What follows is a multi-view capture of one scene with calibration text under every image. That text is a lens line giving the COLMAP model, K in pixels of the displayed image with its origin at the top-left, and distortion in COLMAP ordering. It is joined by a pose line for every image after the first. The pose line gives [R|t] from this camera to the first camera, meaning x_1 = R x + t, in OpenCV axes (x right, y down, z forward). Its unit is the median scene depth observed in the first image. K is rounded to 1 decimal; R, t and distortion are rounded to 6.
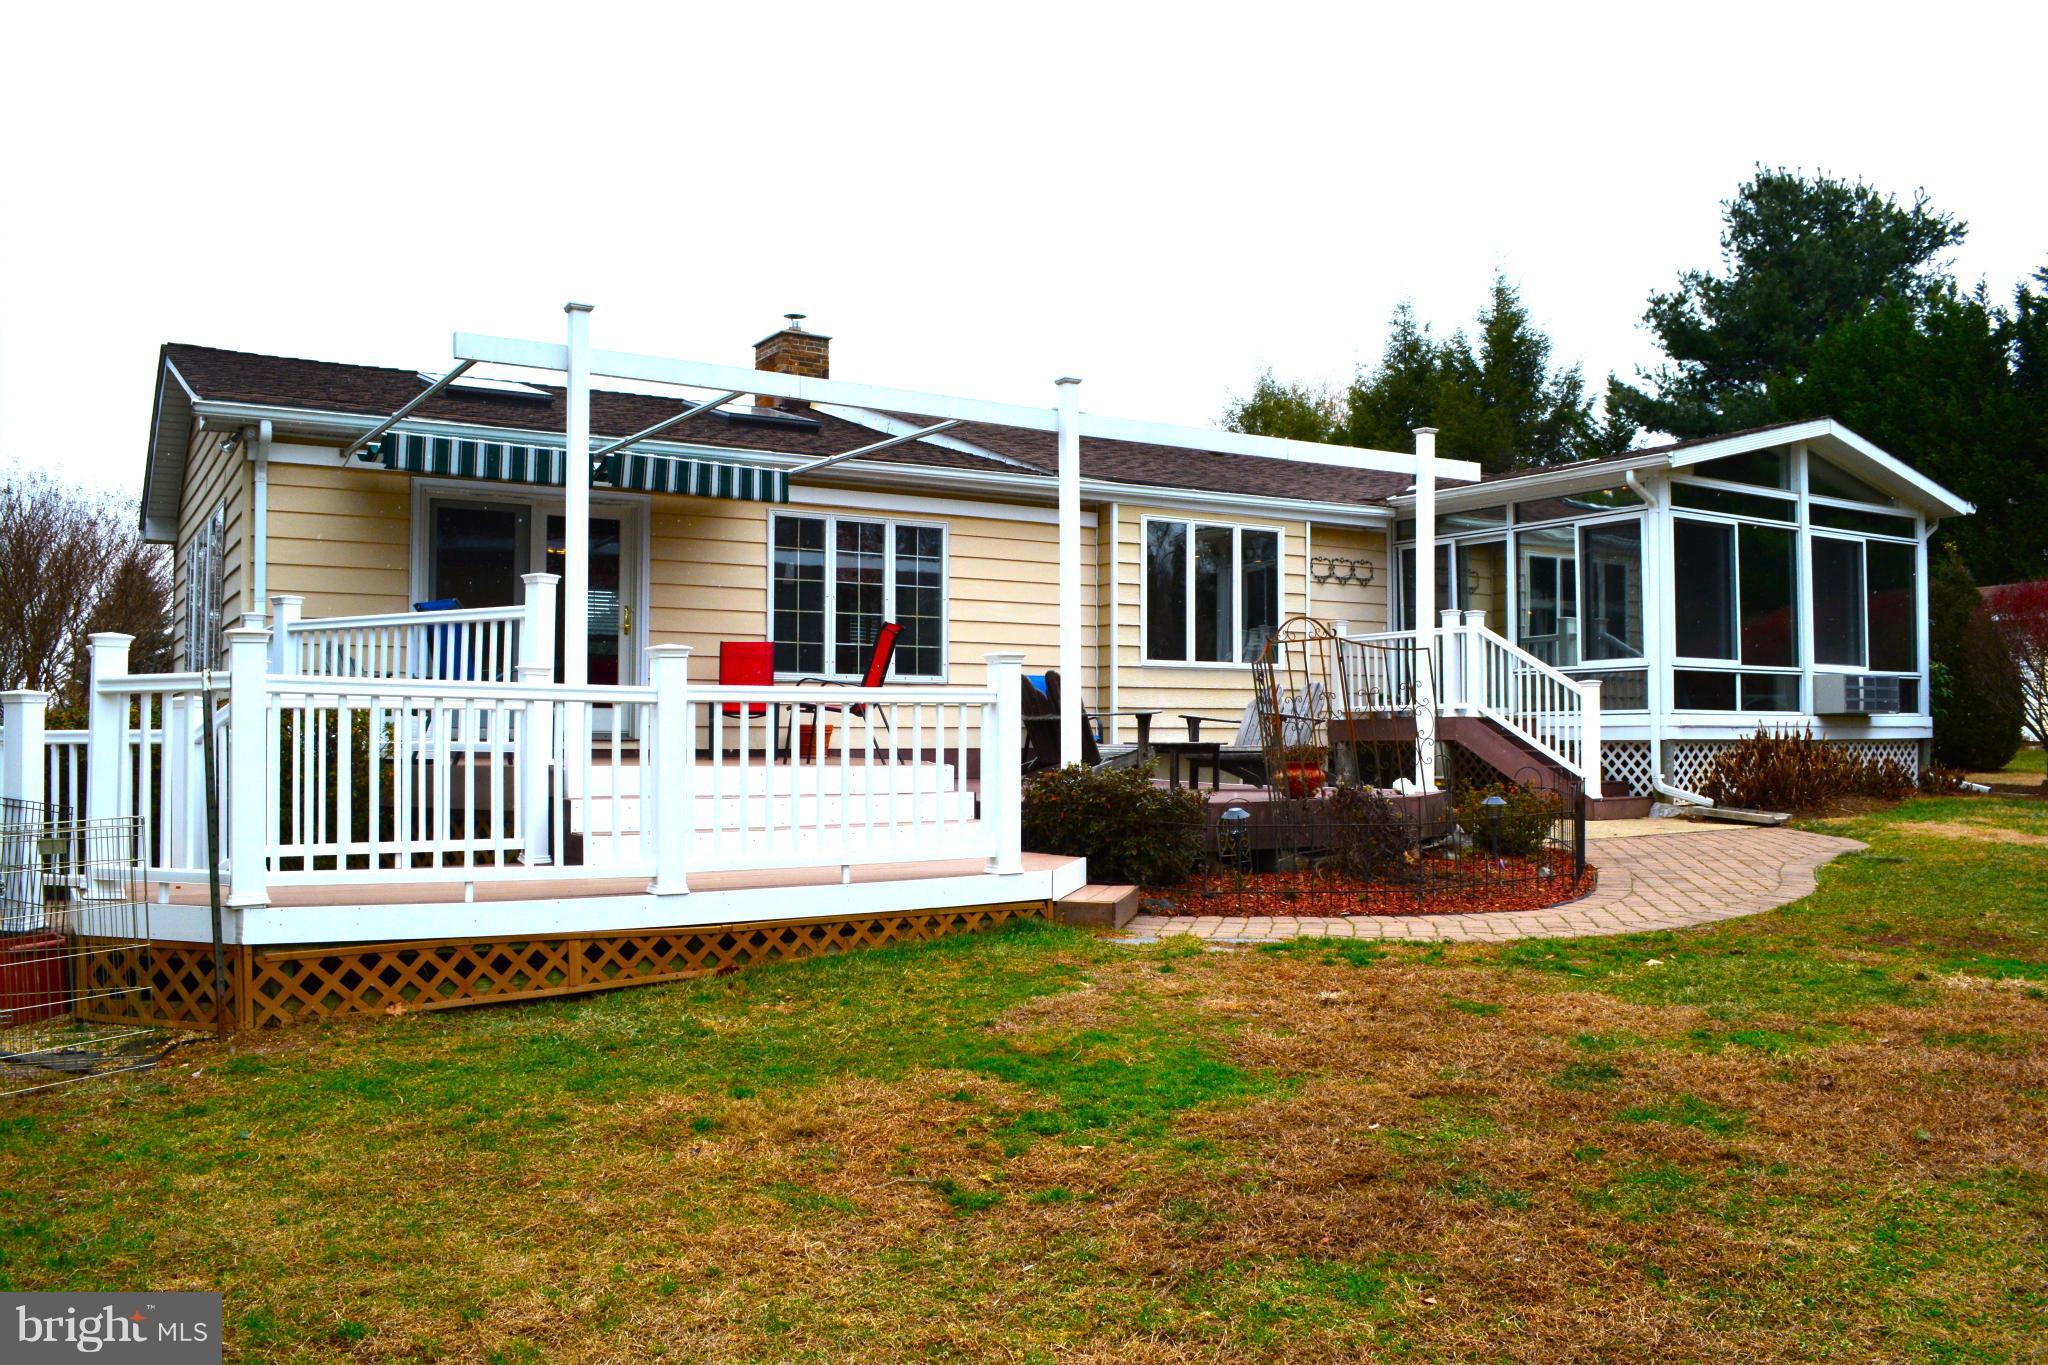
lens RADIAL K [[1643.4, 0, 951.1], [0, 1643.4, 685.6], [0, 0, 1]] dist [-0.061266, -0.004765]
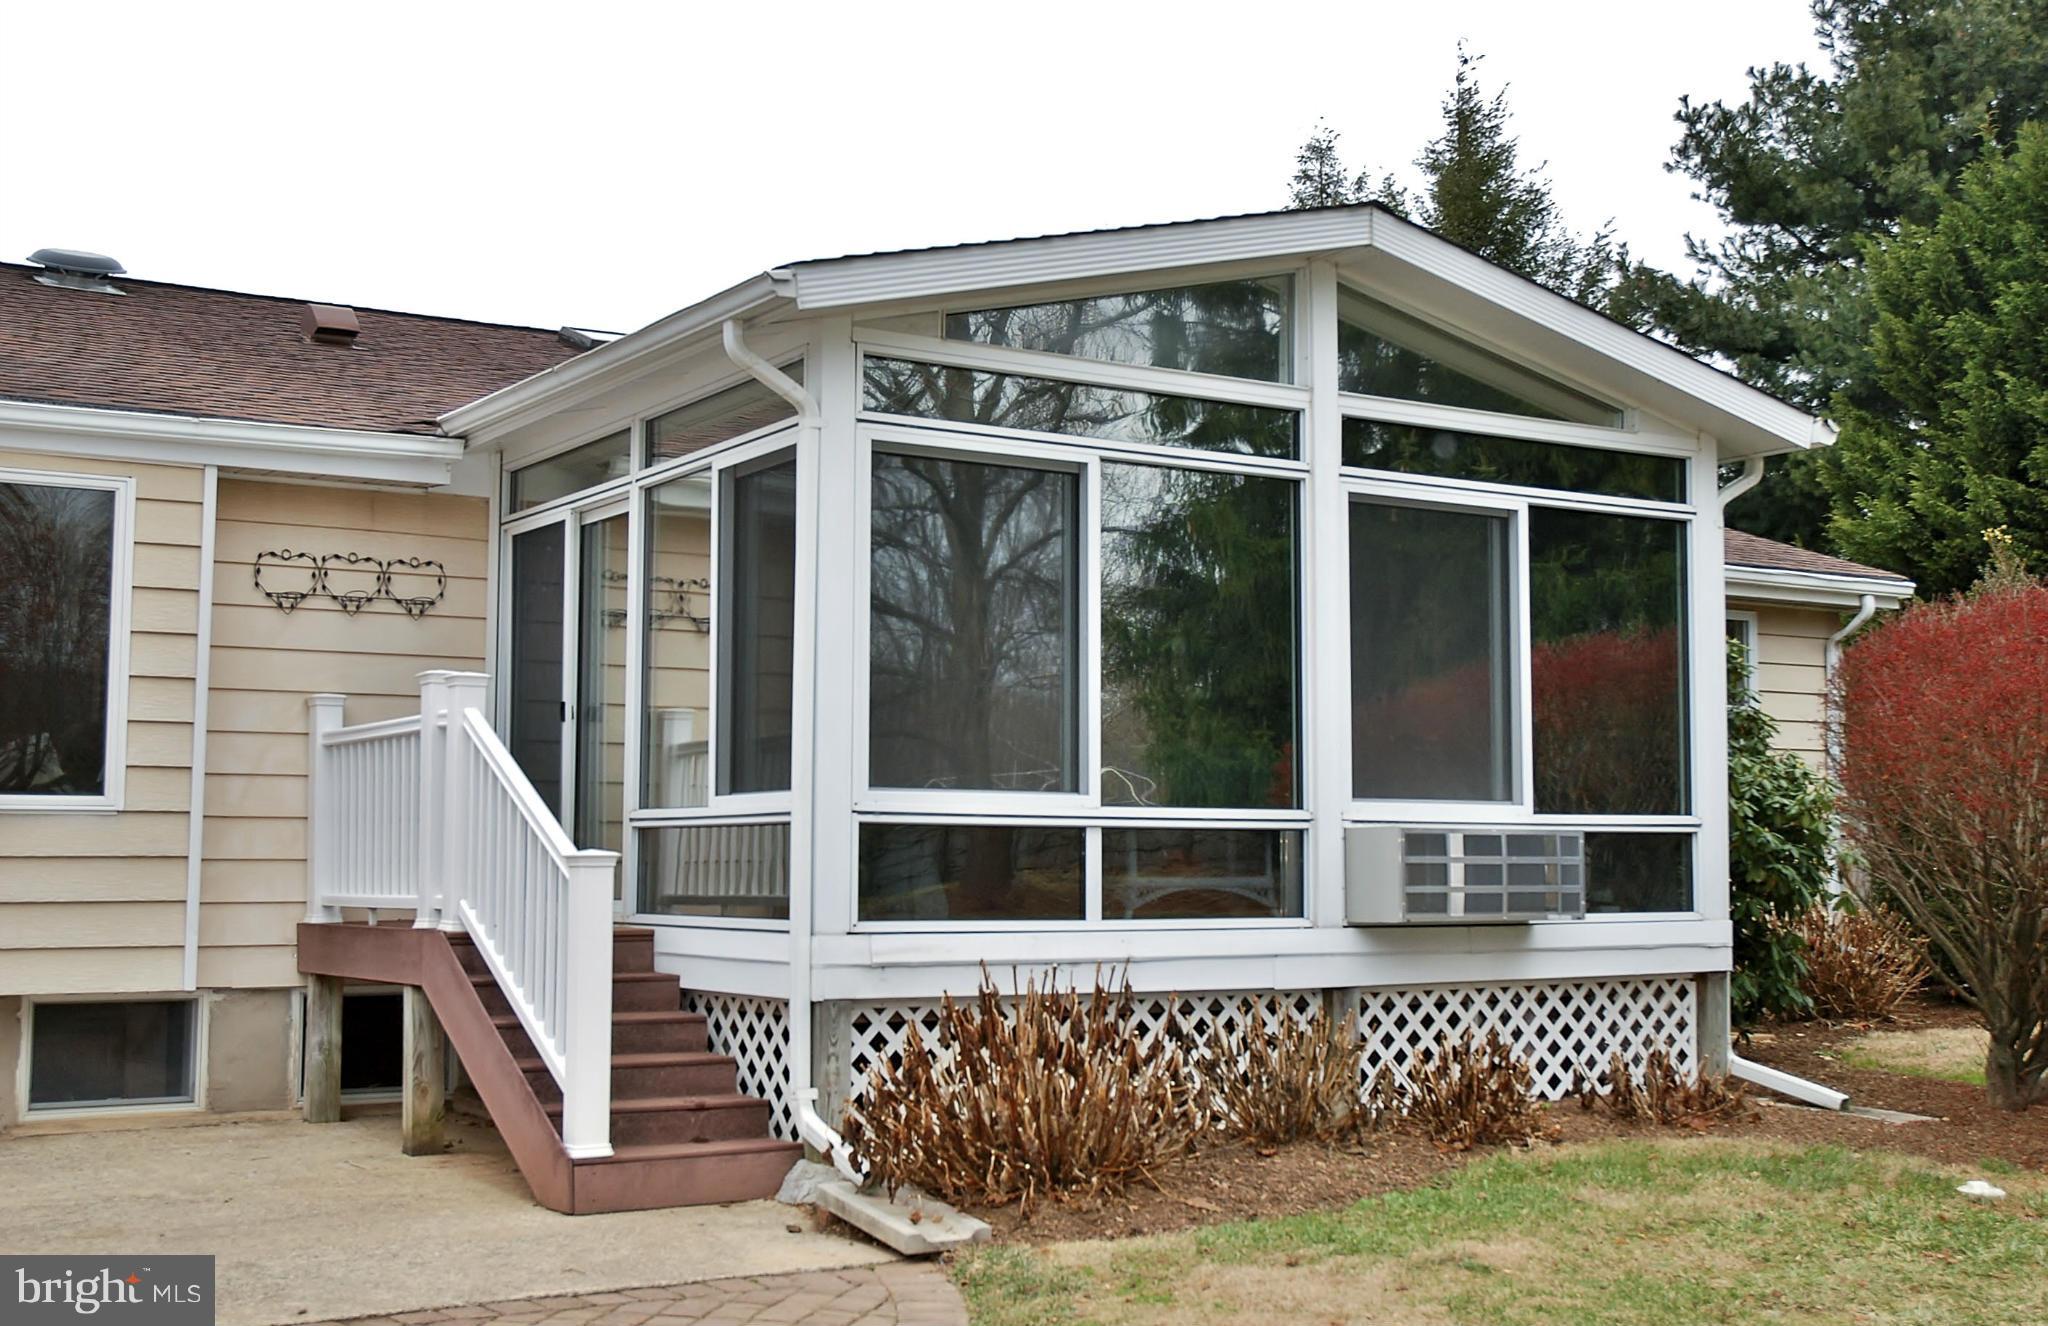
lens RADIAL K [[2355.4, 0, 1022.1], [0, 2355.4, 726.8], [0, 0, 1]] dist [-0.027423, 0.014408]
pose [[0.999644, 0.004473, -0.026316, 0.443743], [-0.005040, 0.999756, -0.021518, -0.018201], [0.026213, 0.021643, 0.999422, 0.373423]]
